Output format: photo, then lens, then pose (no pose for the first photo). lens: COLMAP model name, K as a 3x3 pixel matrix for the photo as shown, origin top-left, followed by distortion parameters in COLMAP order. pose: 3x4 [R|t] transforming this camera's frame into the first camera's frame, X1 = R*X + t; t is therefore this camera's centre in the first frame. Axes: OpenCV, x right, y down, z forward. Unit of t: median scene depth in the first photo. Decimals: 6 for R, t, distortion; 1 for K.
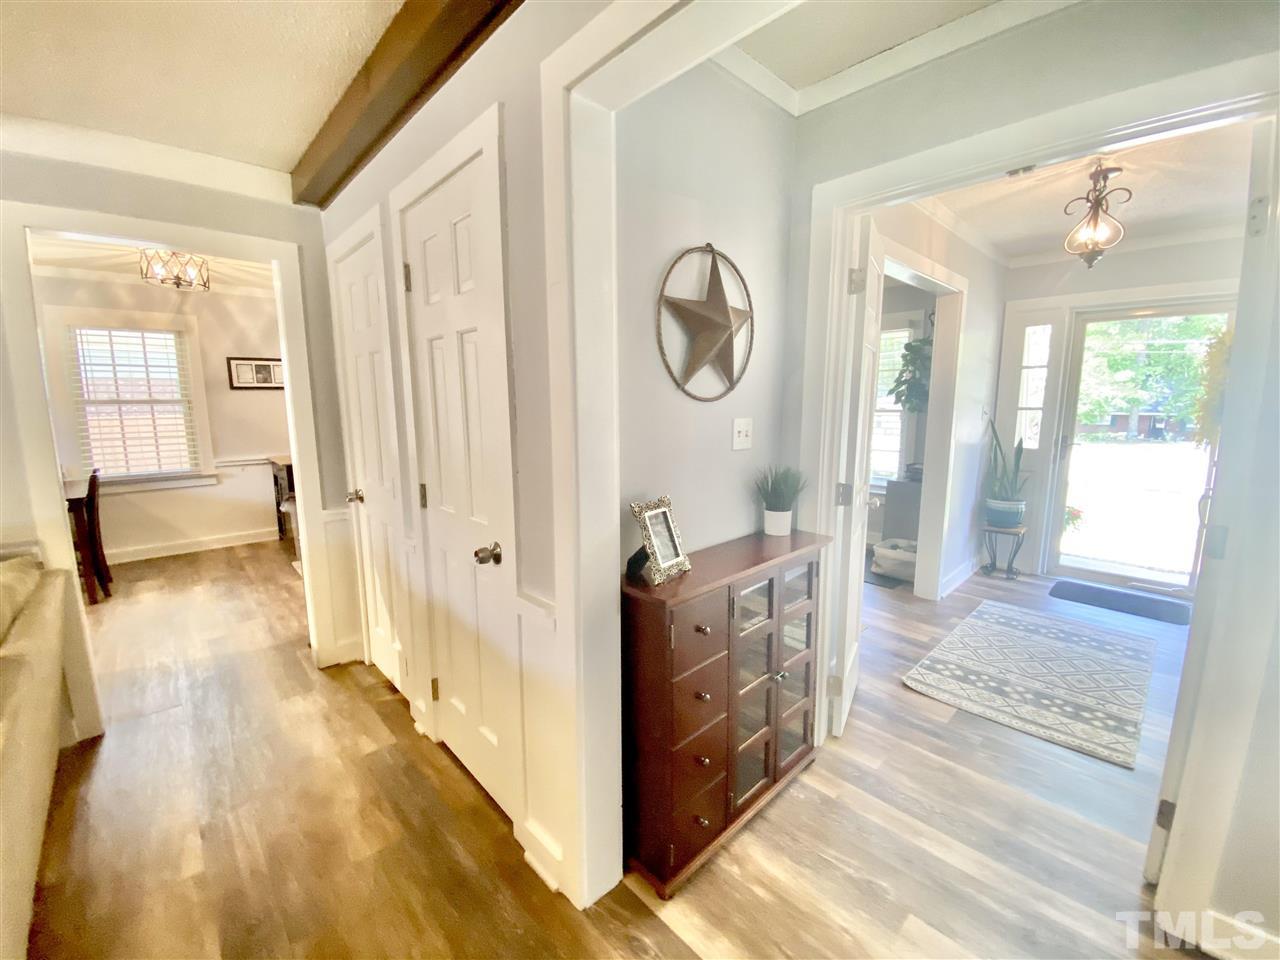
lens RADIAL K [[518.1, 0, 634.0], [0, 518.1, 476.0], [0, 0, 1]] dist [-0.010008, 0.000101]
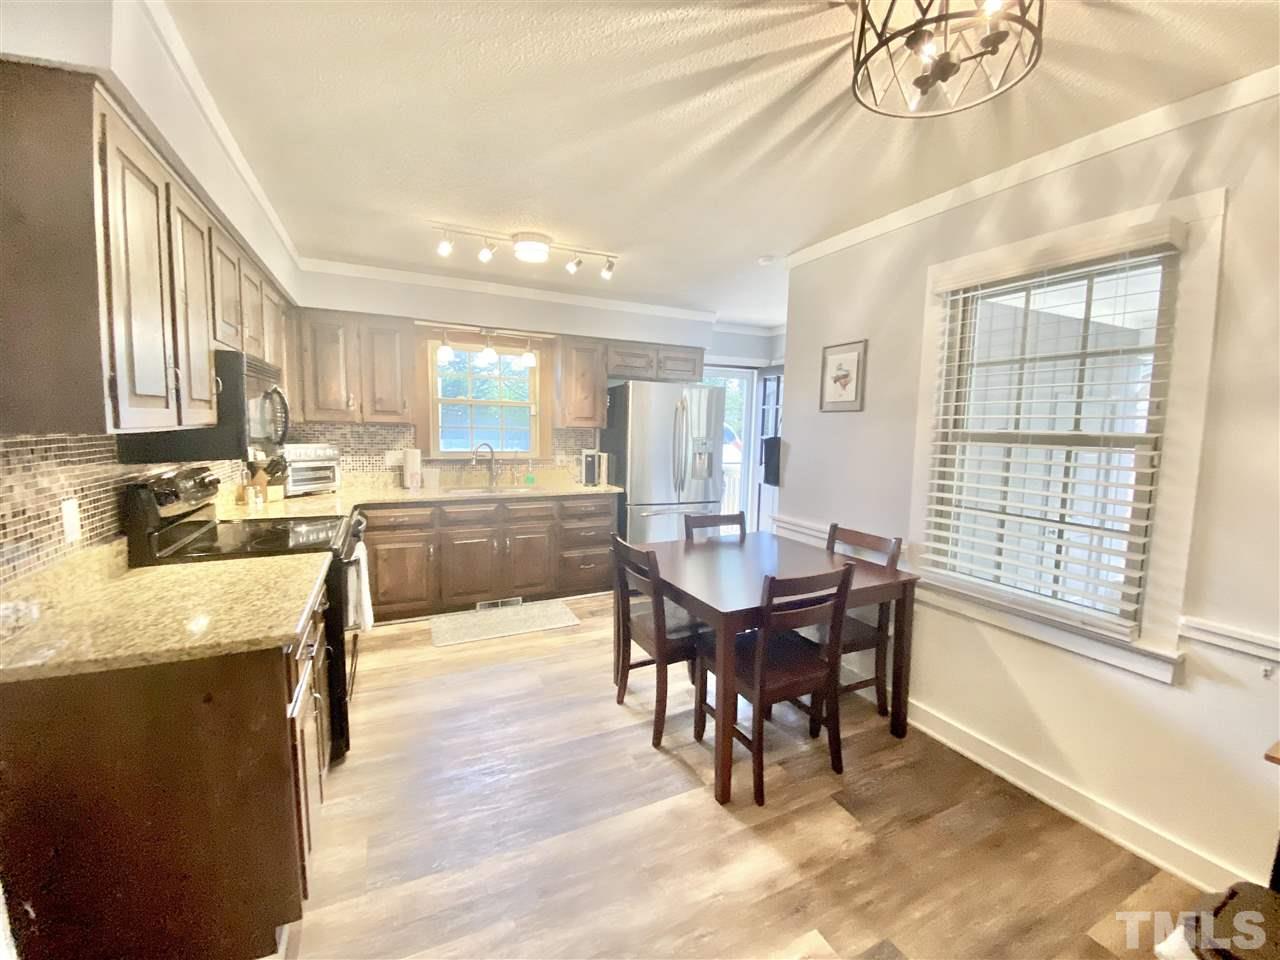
lens RADIAL K [[518.1, 0, 634.0], [0, 518.1, 476.0], [0, 0, 1]] dist [-0.010008, 0.000101]
pose [[-0.307548, 0.111800, -0.944942, -0.418244], [-0.173040, 0.969943, 0.171077, -0.127572], [0.935666, 0.216127, -0.278958, 0.786623]]
